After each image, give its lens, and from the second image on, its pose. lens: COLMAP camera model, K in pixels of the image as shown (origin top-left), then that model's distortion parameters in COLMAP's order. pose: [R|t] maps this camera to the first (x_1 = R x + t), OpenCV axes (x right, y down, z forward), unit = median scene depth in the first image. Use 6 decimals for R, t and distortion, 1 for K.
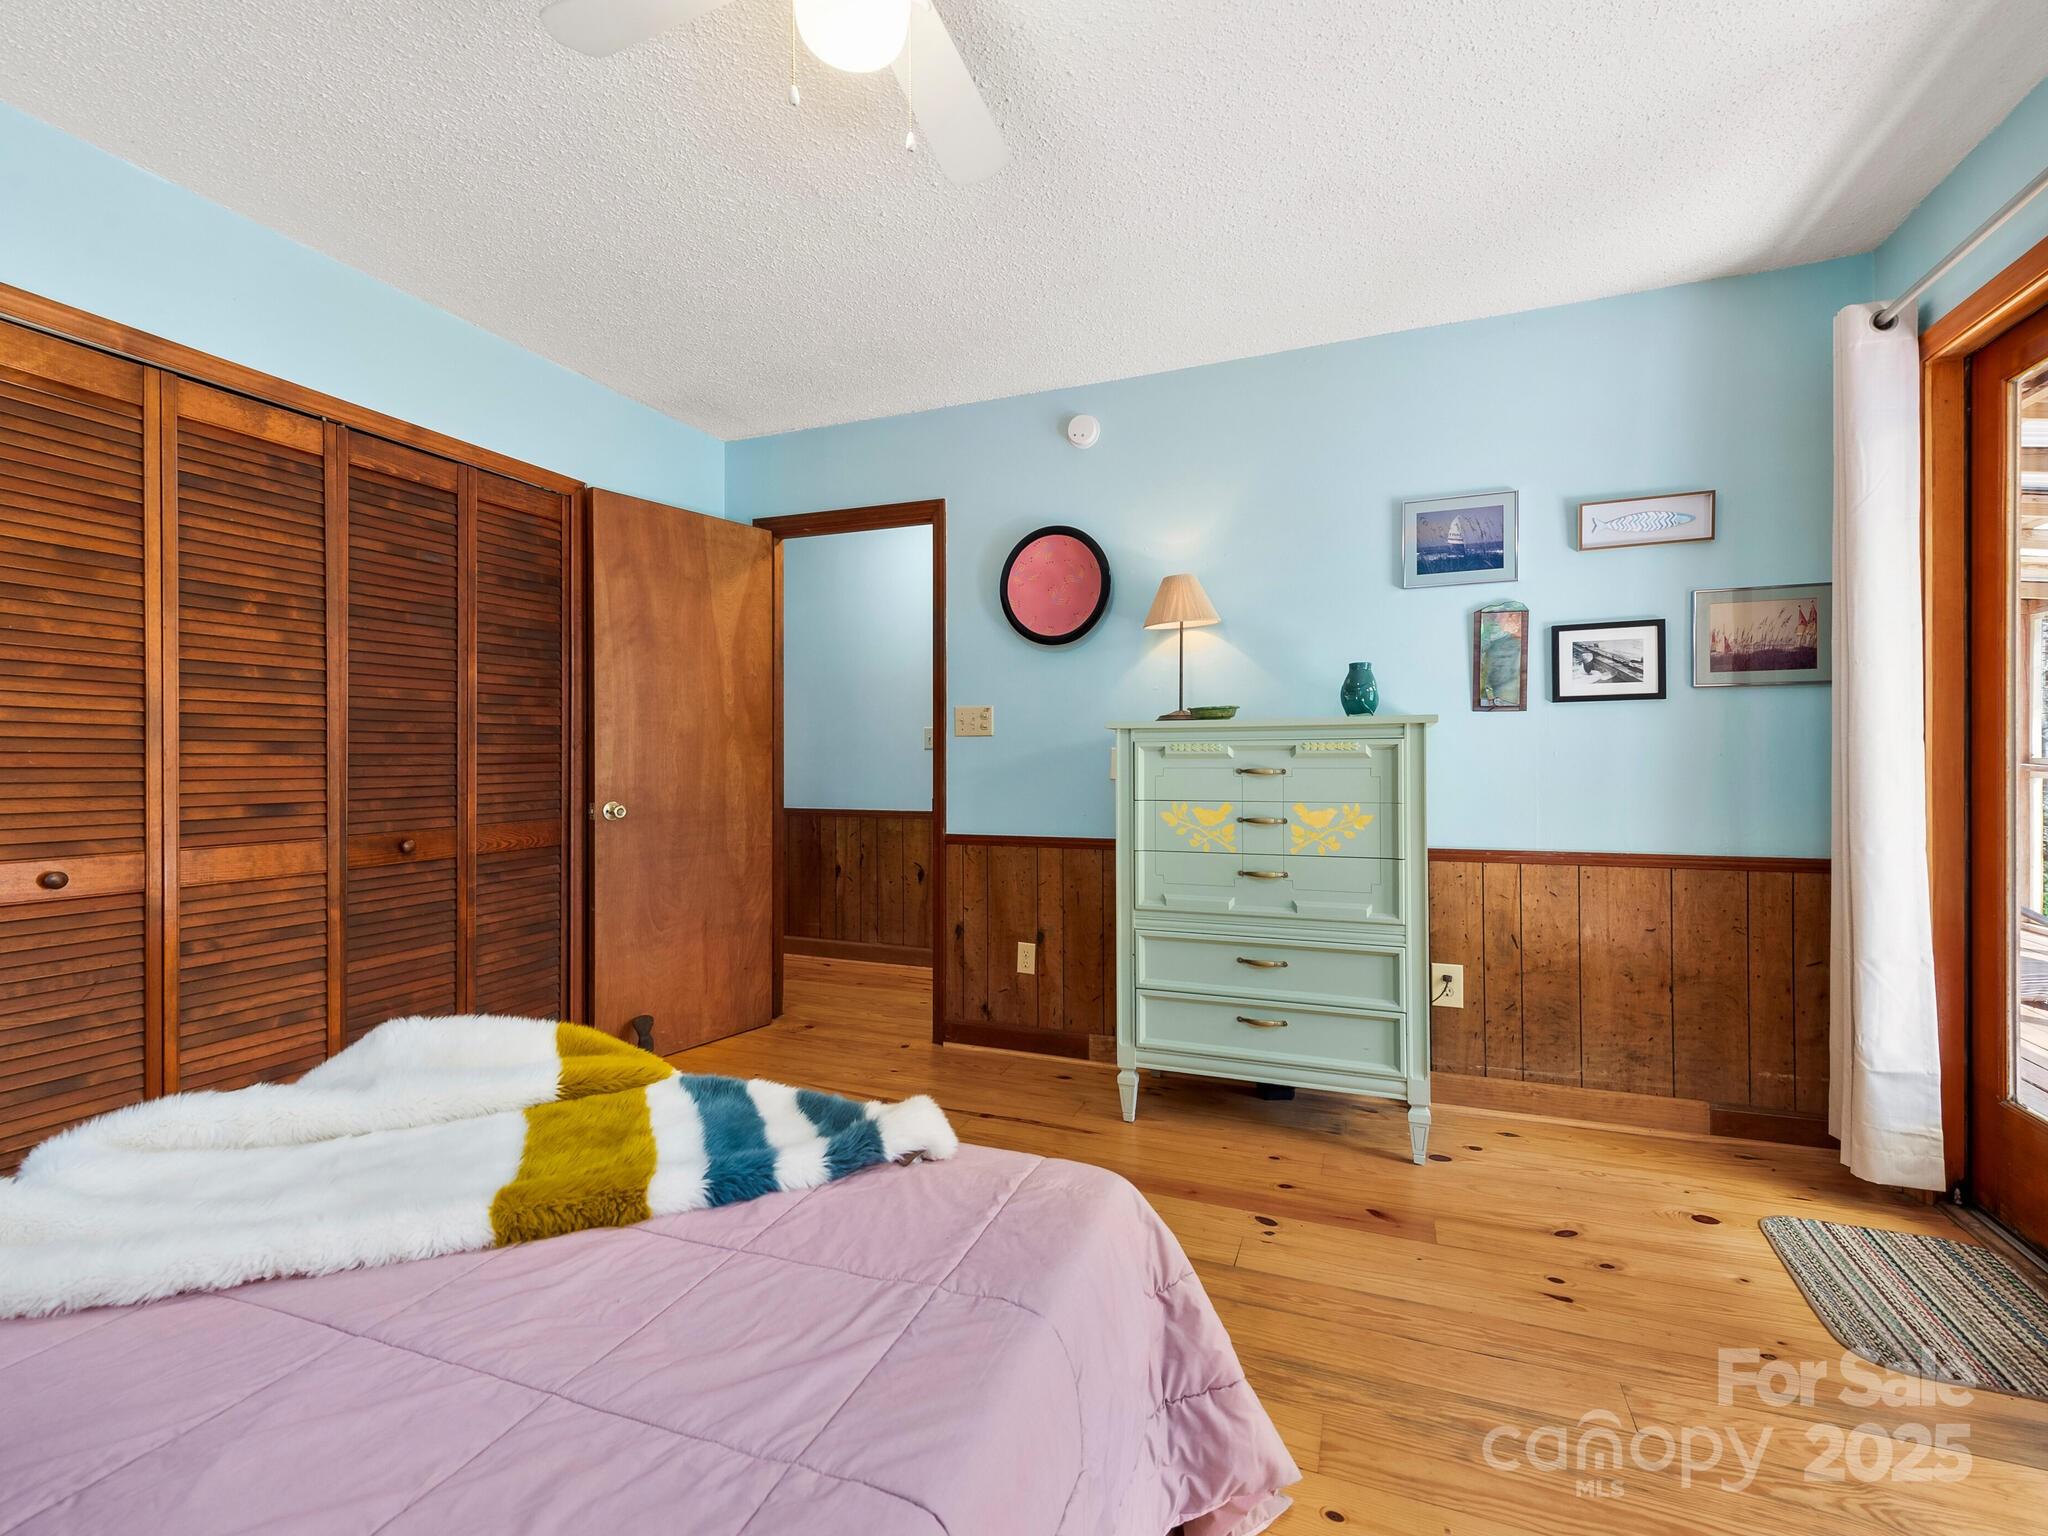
lens RADIAL K [[906.7, 0, 1030.1], [0, 906.7, 749.9], [0, 0, 1]] dist [0.012492, -0.000426]
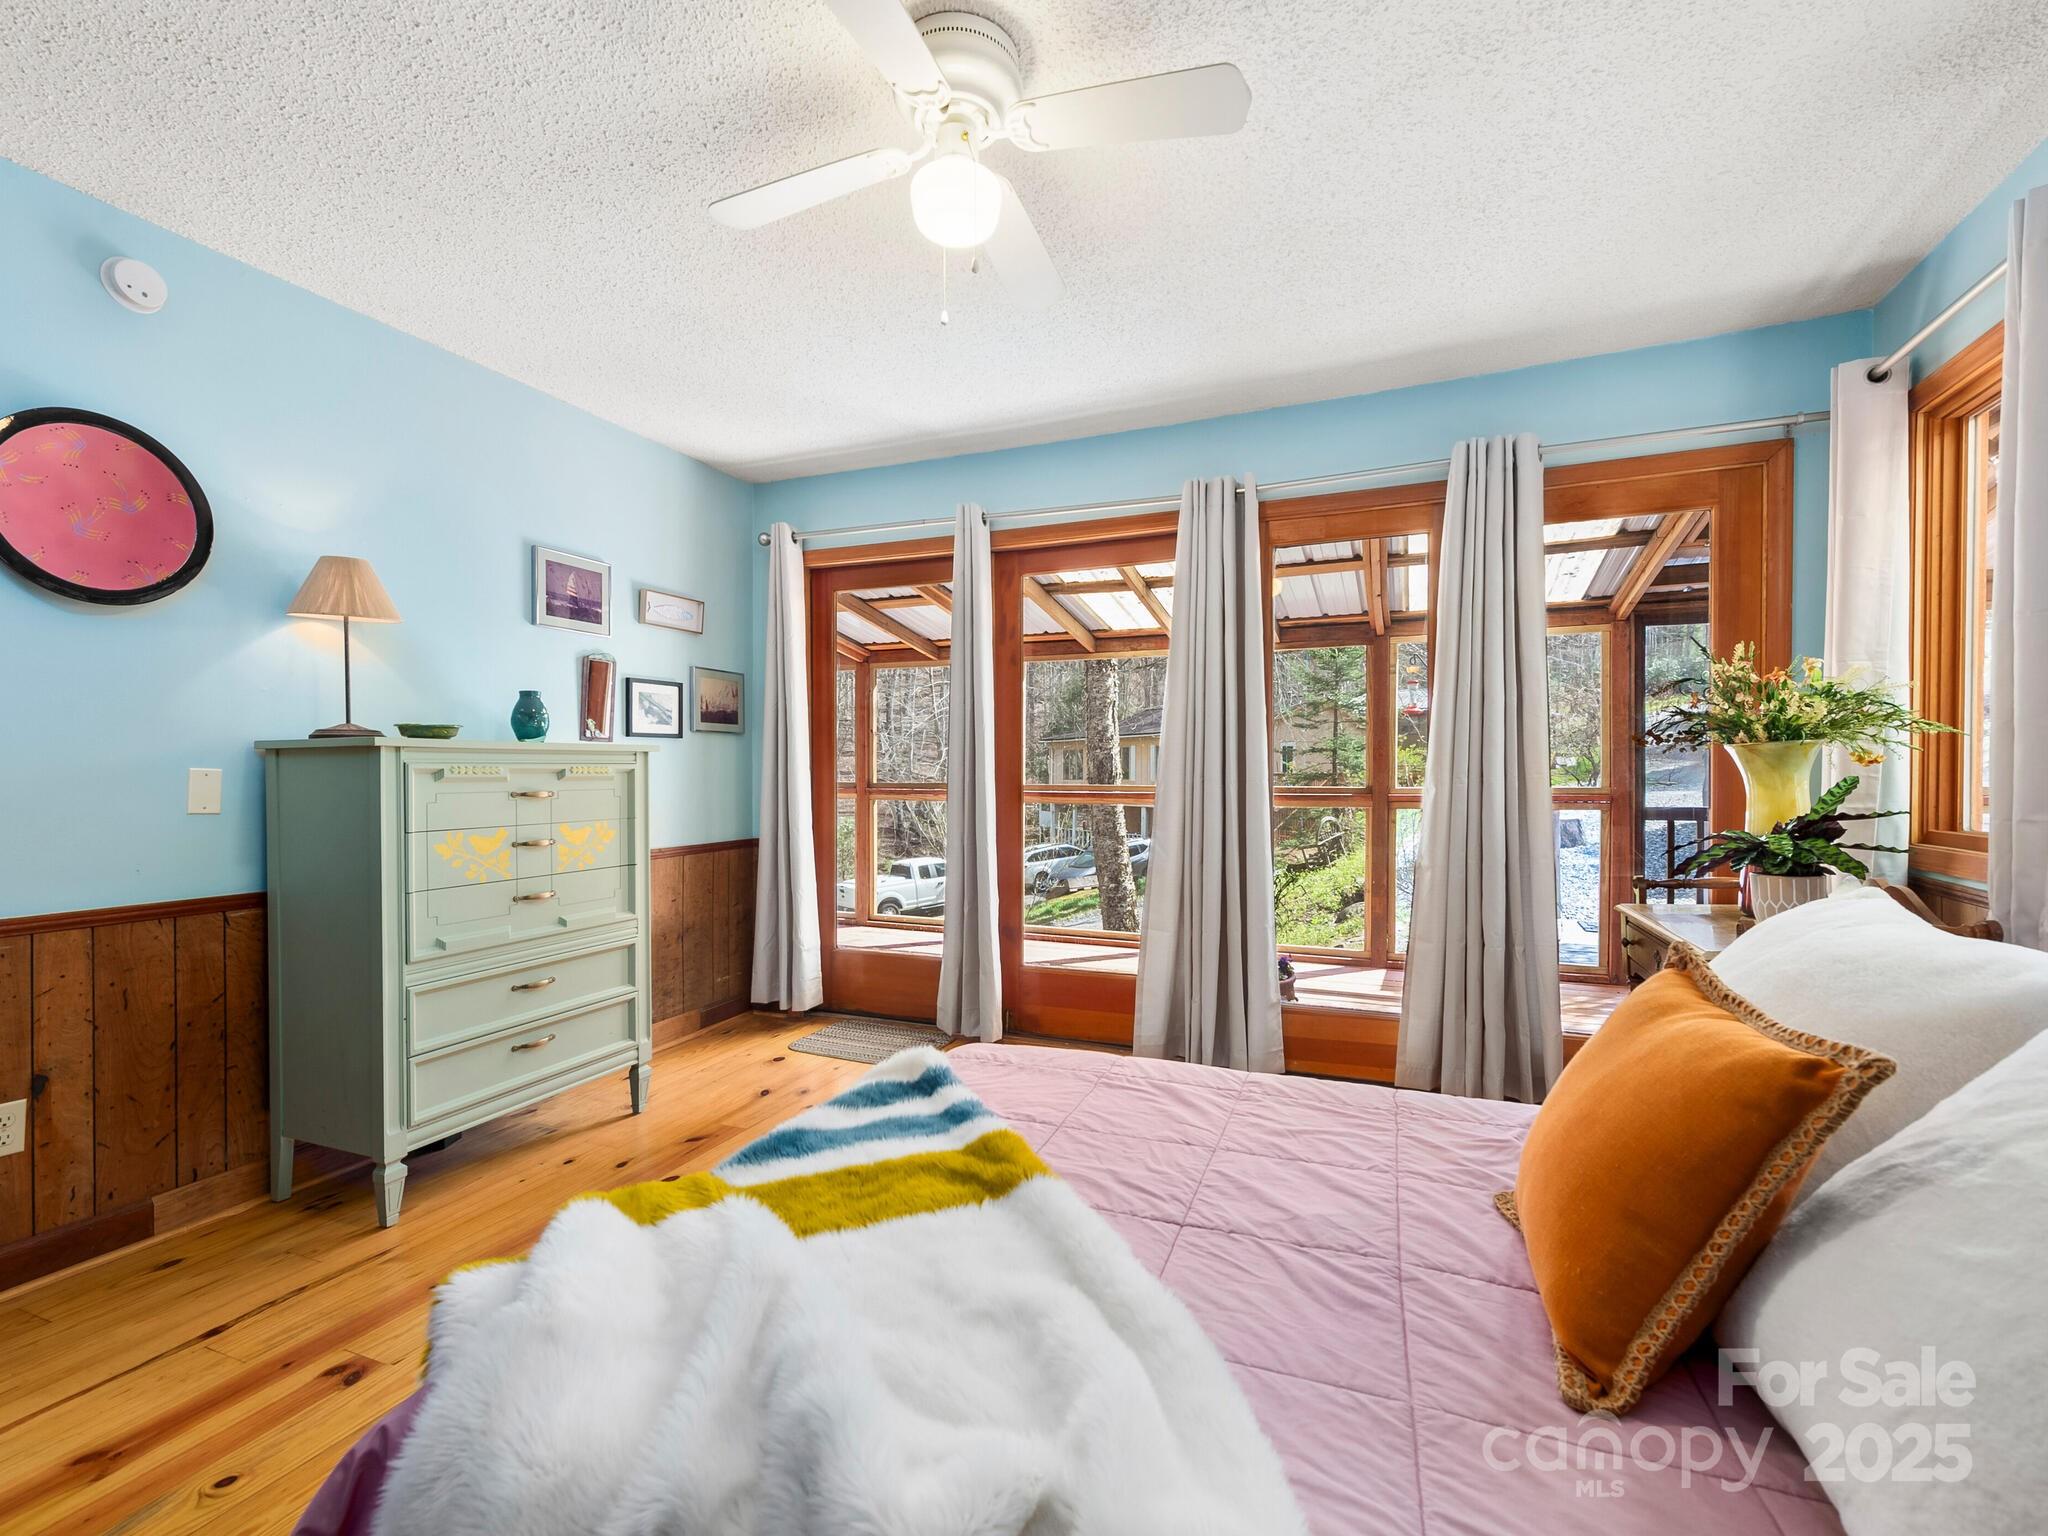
lens RADIAL K [[918.7, 0, 1011.0], [0, 918.7, 767.9], [0, 0, 1]] dist [0.012291, -0.000742]
pose [[0.034358, 0.007698, 0.999380, -0.730274], [-0.005989, 0.999954, -0.007496, -0.001349], [-0.999392, -0.005727, 0.034403, 0.424852]]
